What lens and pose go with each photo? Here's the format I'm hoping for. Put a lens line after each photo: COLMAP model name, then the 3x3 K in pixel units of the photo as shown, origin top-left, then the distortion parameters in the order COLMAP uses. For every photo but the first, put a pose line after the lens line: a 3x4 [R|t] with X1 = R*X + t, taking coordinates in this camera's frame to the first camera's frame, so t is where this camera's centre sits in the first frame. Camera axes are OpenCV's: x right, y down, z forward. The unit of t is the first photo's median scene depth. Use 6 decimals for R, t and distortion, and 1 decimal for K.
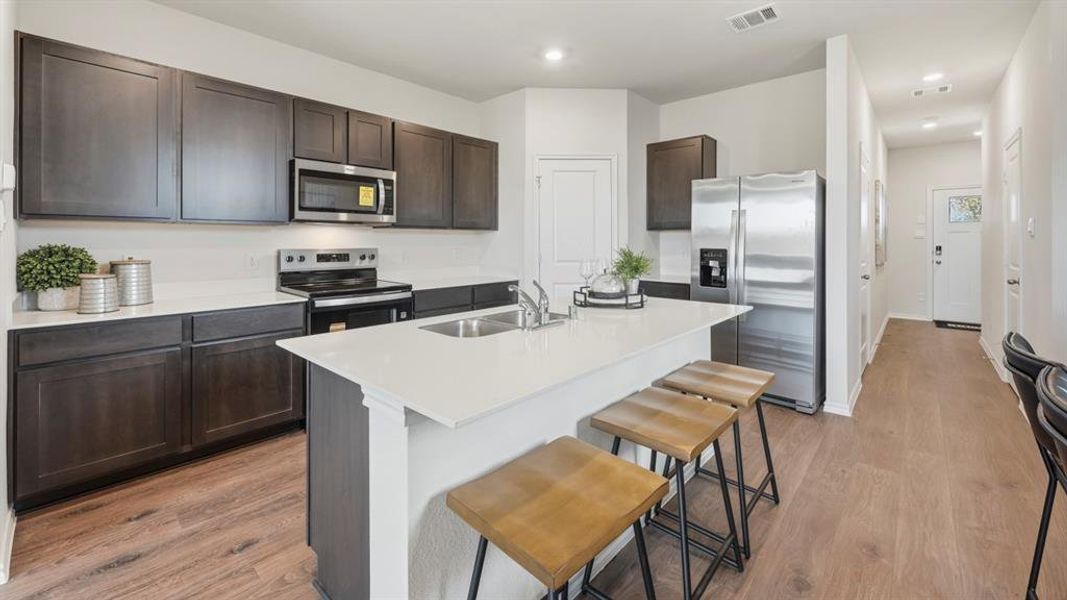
lens RADIAL K [[426.7, 0, 531.5], [0, 426.7, 258.7], [0, 0, 1]] dist [-0.000078, -0.000323]
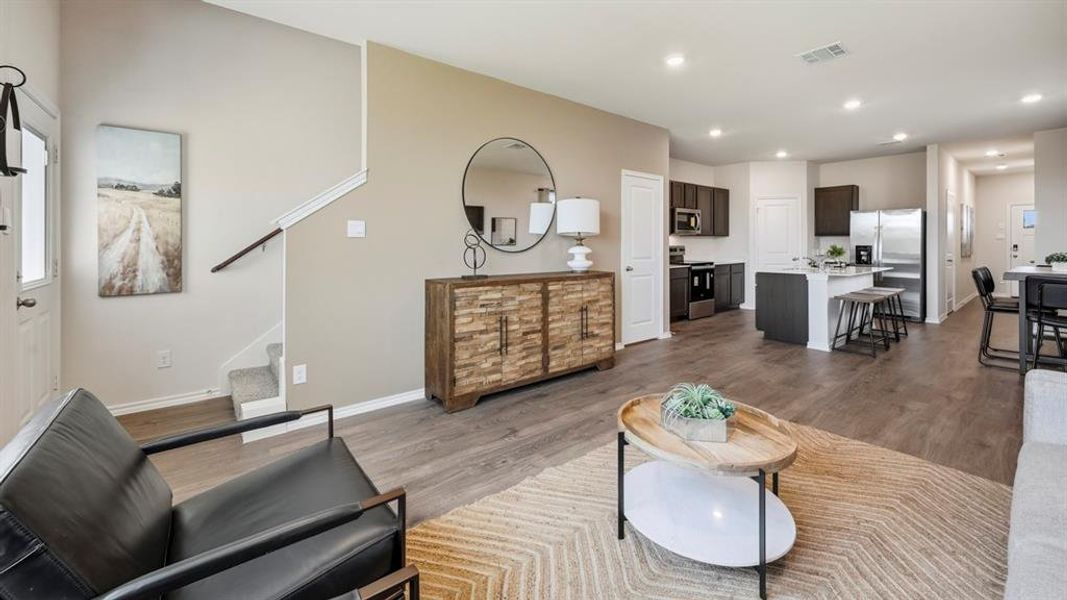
lens RADIAL K [[426.7, 0, 529.8], [0, 426.7, 258.1], [0, 0, 1]] dist [-0.000078, -0.000323]
pose [[0.989124, 0.003090, -0.147049, -0.926359], [-0.003590, 0.999989, -0.003138, 0.052898], [0.147038, 0.003632, 0.989124, -1.355150]]
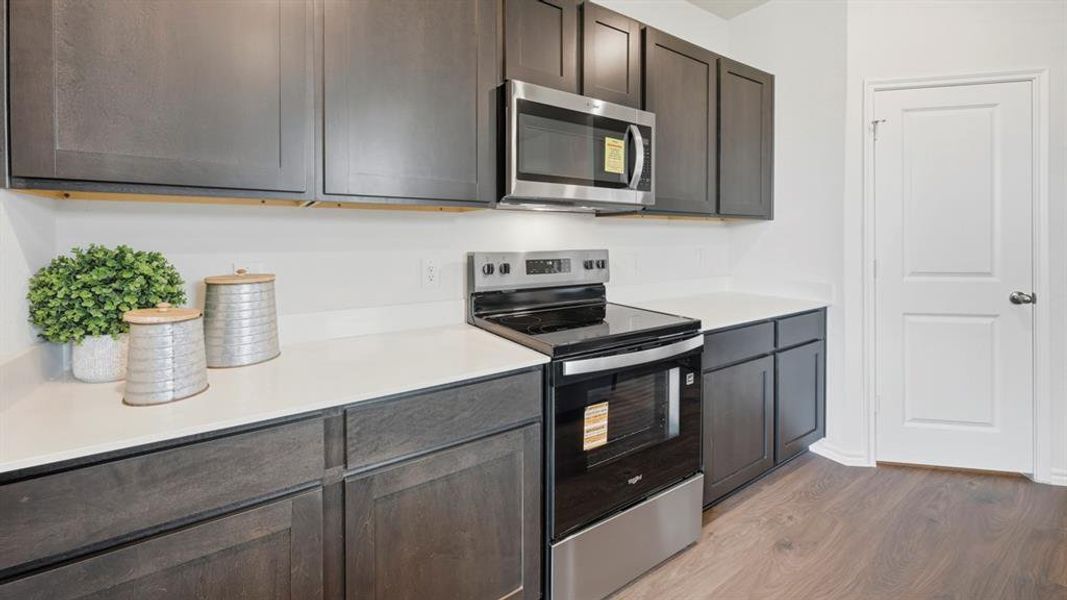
lens RADIAL K [[426.7, 0, 525.2], [0, 426.7, 254.3], [0, 0, 1]] dist [-0.000078, -0.000323]
pose [[0.968410, 0.006233, -0.249285, -0.372688], [-0.007530, 0.999963, -0.004248, -0.016910], [0.249250, 0.005991, 0.968421, 0.455426]]
